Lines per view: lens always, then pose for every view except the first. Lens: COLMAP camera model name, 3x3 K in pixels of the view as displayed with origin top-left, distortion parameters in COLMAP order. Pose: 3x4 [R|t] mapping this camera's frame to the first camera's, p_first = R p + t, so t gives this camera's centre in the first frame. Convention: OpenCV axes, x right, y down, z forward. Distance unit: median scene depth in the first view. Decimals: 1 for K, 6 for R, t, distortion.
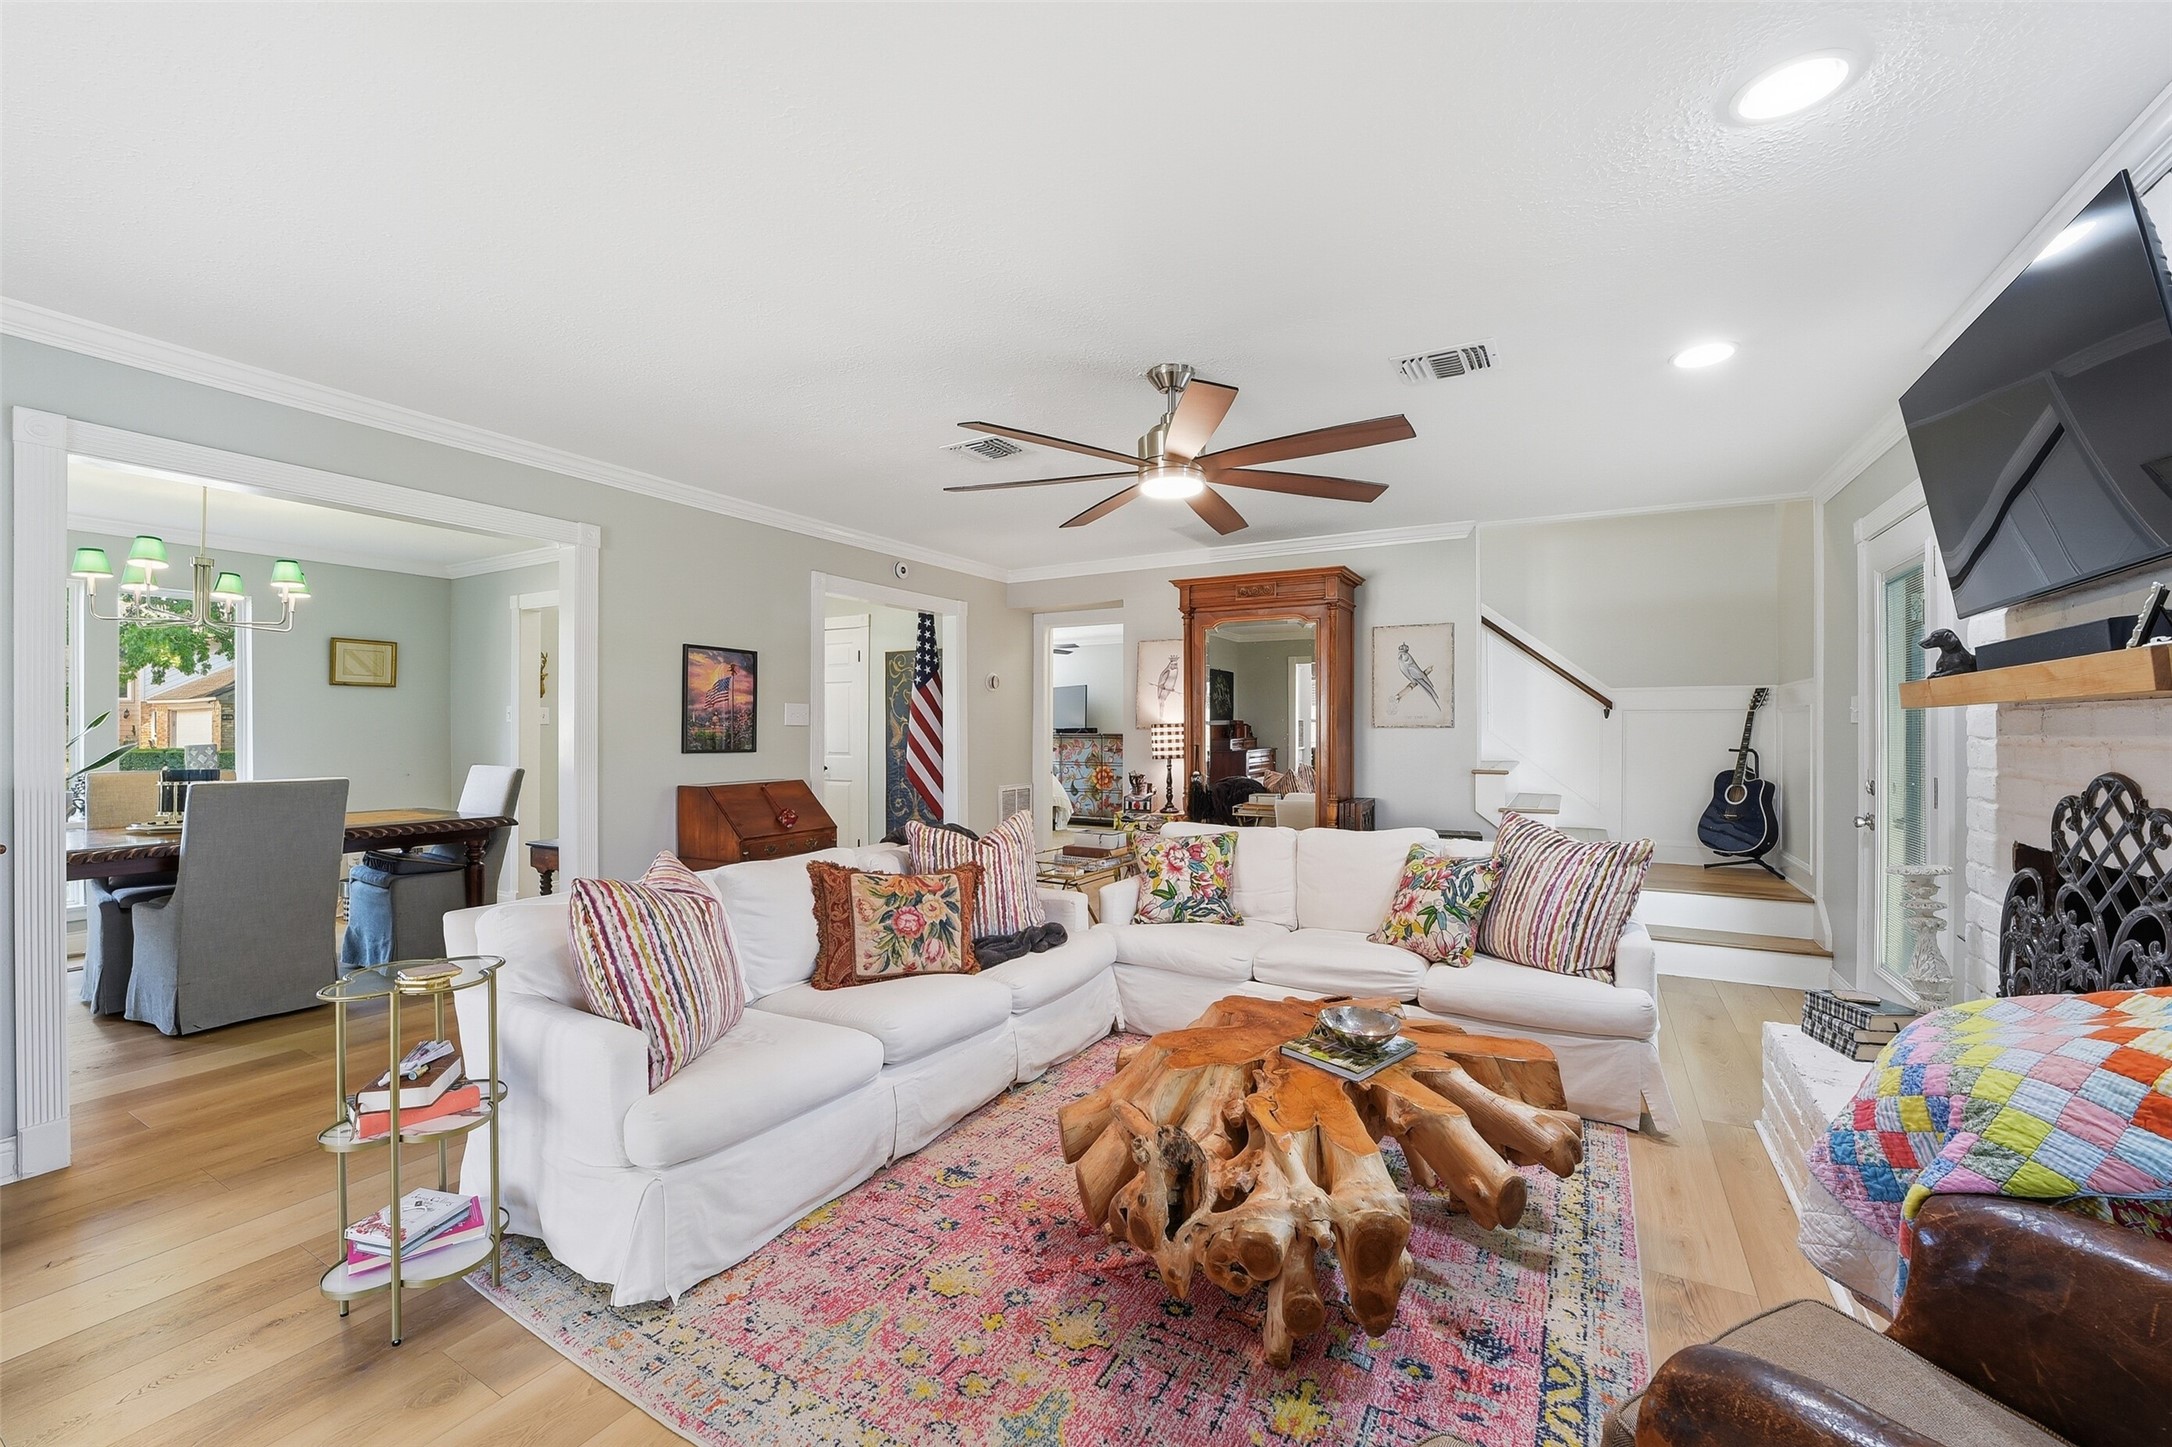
lens RADIAL K [[857.2, 0, 1082.4], [0, 857.2, 721.2], [0, 0, 1]] dist [-0.019214, -0.000144]
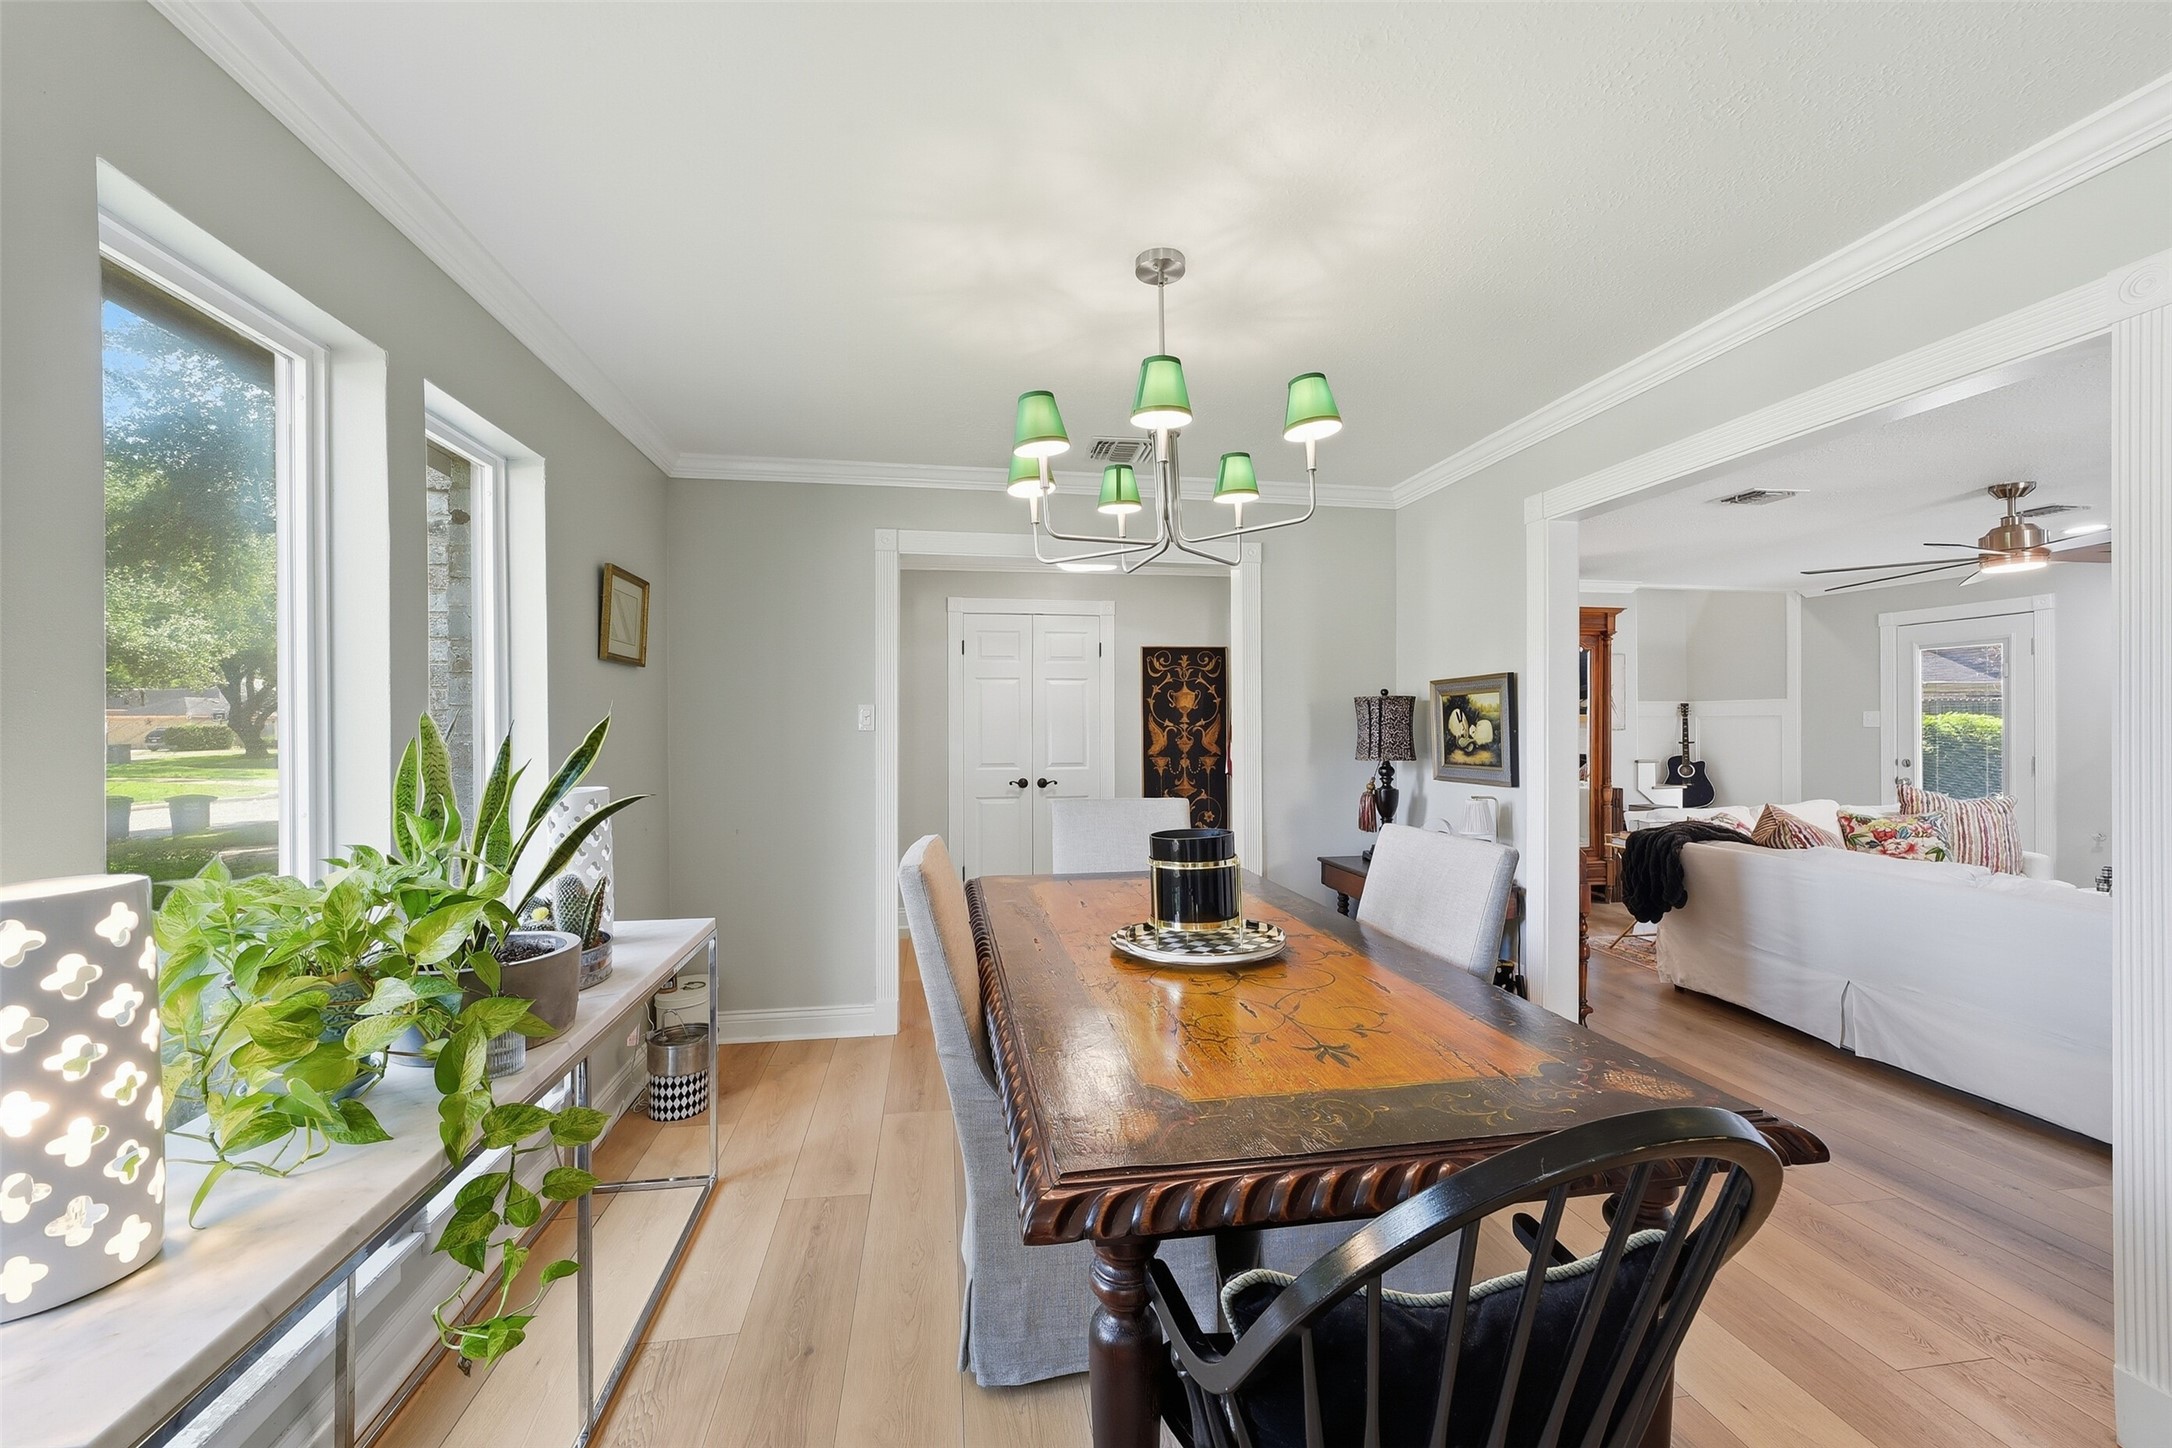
lens RADIAL K [[857.2, 0, 1080.0], [0, 857.2, 726.1], [0, 0, 1]] dist [-0.019214, -0.000144]
pose [[0.780651, -0.002783, 0.624961, -0.837533], [0.001292, 0.999995, 0.002839, -0.002380], [-0.624966, -0.001408, 0.780651, 0.354326]]
